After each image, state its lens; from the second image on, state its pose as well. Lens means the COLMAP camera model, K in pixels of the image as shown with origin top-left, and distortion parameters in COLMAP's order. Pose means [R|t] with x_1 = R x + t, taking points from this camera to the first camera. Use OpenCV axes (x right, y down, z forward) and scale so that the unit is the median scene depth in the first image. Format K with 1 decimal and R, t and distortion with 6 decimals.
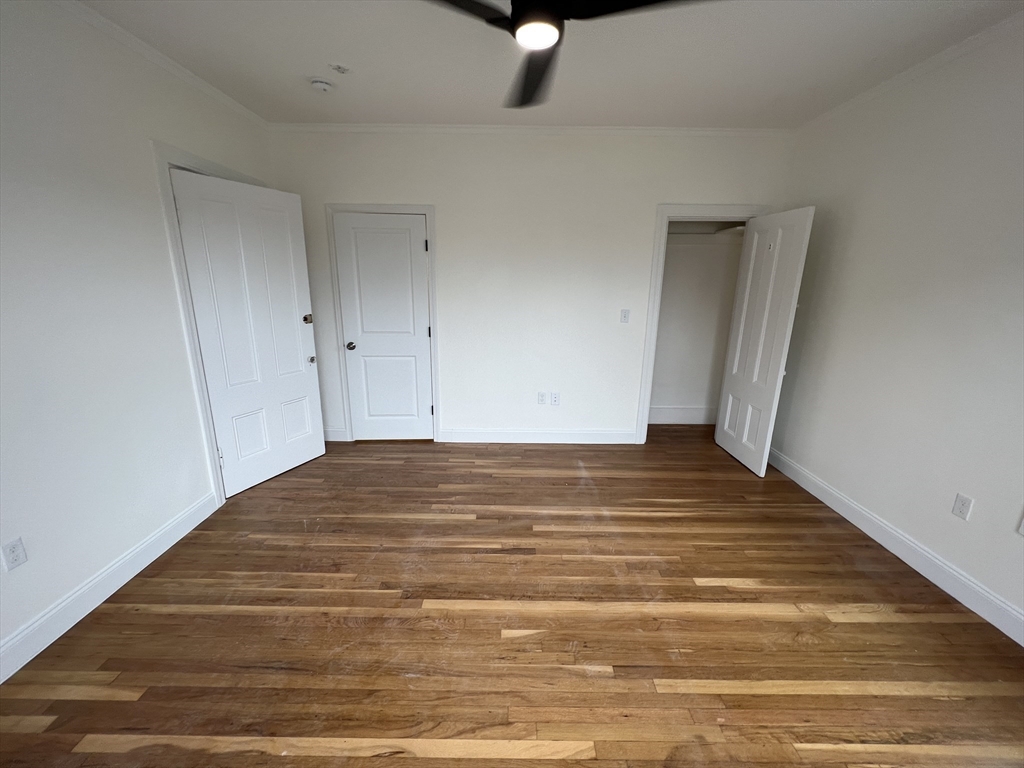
lens RADIAL K [[412.2, 0, 506.7], [0, 412.2, 382.1], [0, 0, 1]] dist [-0.004320, 0.000885]
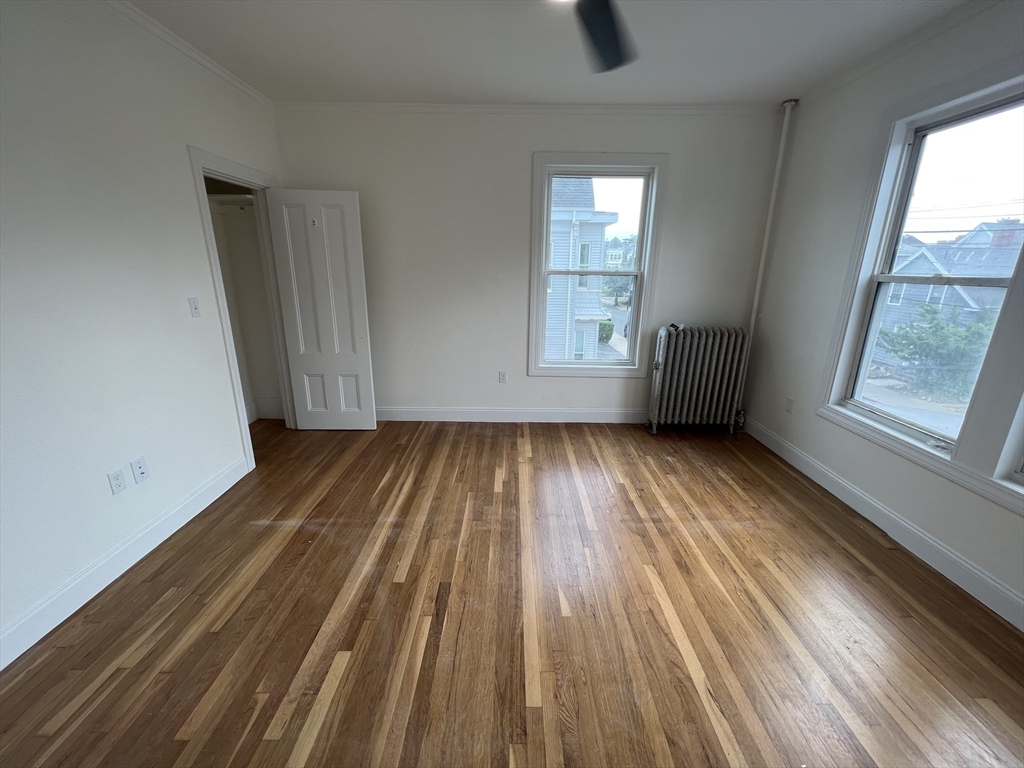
lens RADIAL K [[412.2, 0, 509.9], [0, 412.2, 381.7], [0, 0, 1]] dist [-0.004320, 0.000885]
pose [[-0.011427, -0.284071, 0.958735, -0.615680], [0.237541, 0.930580, 0.278560, -0.169861], [-0.971310, 0.230922, 0.056845, 0.730306]]
